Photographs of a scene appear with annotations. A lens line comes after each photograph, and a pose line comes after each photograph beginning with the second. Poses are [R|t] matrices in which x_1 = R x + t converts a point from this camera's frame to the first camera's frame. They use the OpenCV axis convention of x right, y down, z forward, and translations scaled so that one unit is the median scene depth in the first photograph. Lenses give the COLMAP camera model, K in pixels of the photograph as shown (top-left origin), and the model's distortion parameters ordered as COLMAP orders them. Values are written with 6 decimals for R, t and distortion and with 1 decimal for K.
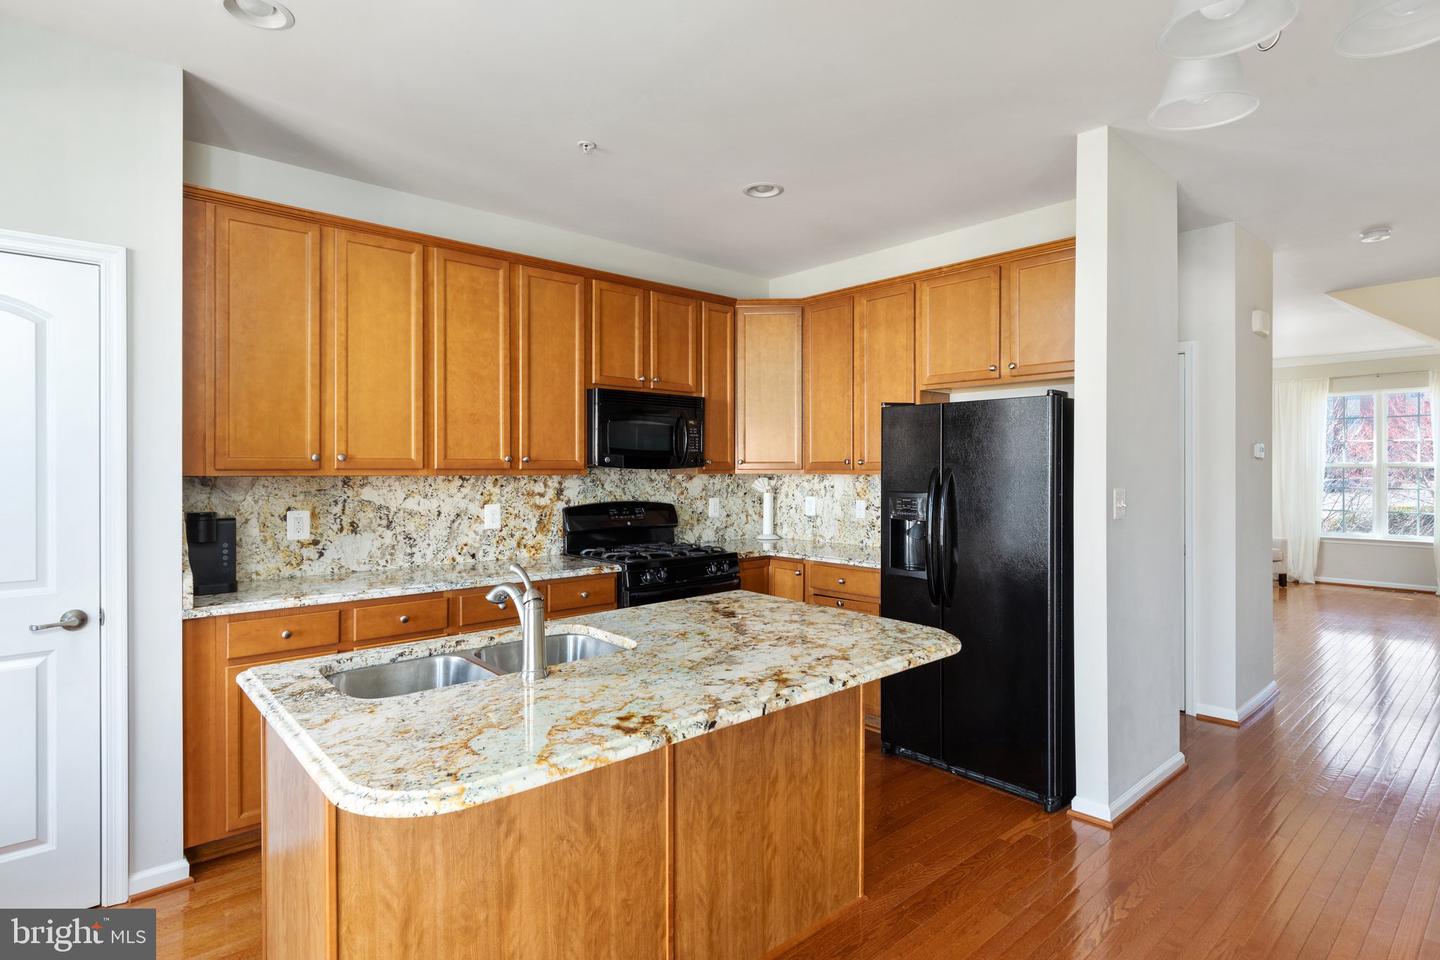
lens RADIAL K [[750.4, 0, 732.7], [0, 750.4, 471.3], [0, 0, 1]] dist [0.000174, -0.000395]
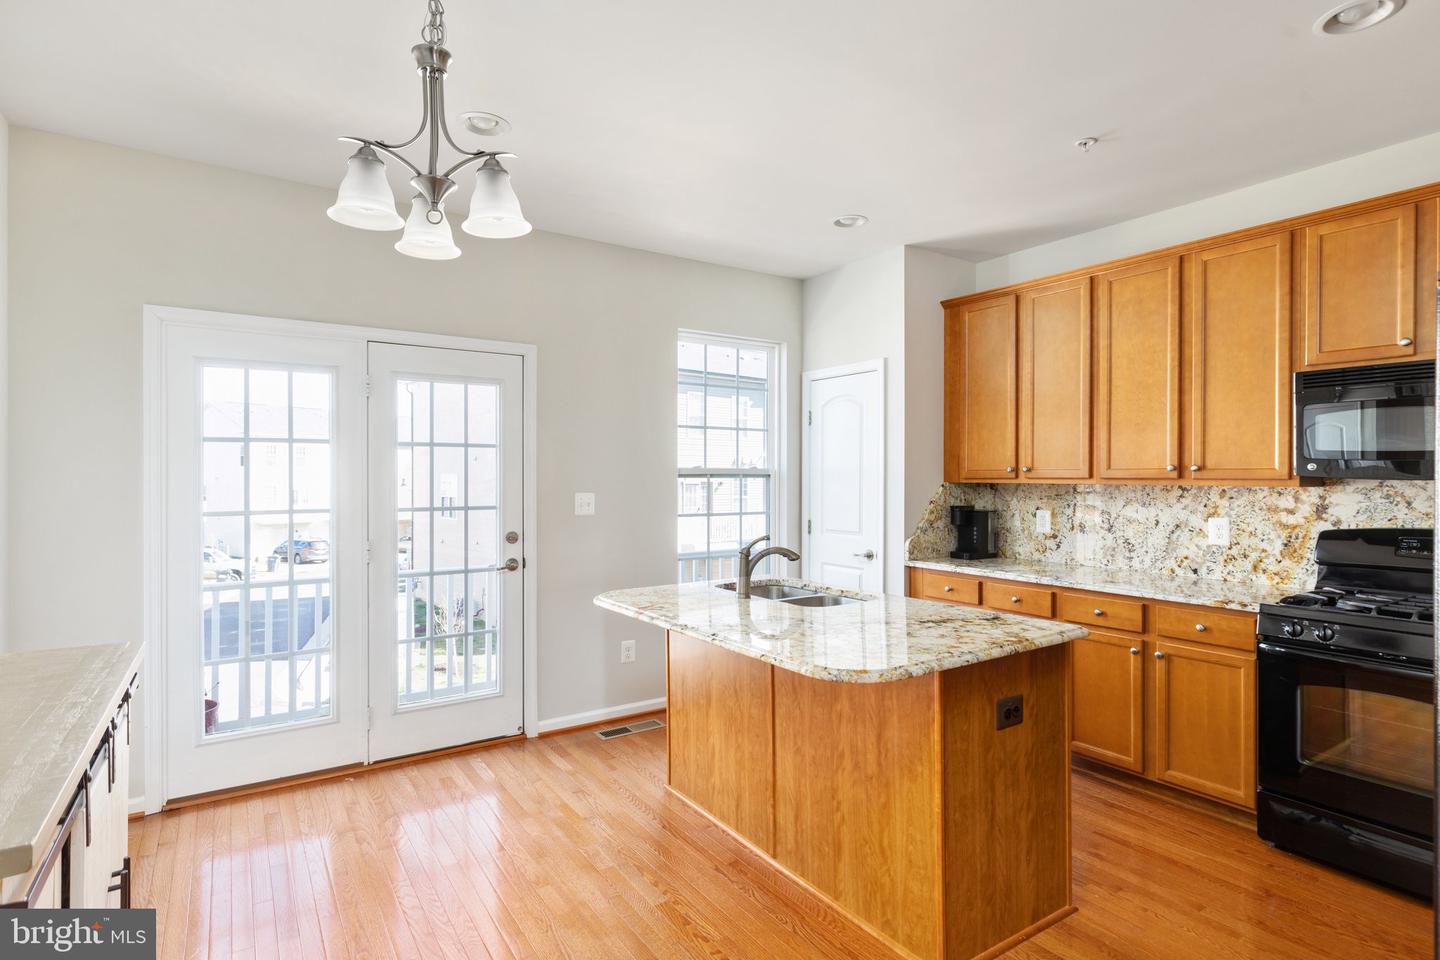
lens RADIAL K [[750.4, 0, 732.4], [0, 750.4, 479.6], [0, 0, 1]] dist [0.000174, -0.000395]
pose [[-0.146472, 0.004252, -0.989206, 0.684985], [-0.004775, 0.999976, 0.005006, -0.003981], [0.989203, 0.005456, -0.146448, 0.575472]]
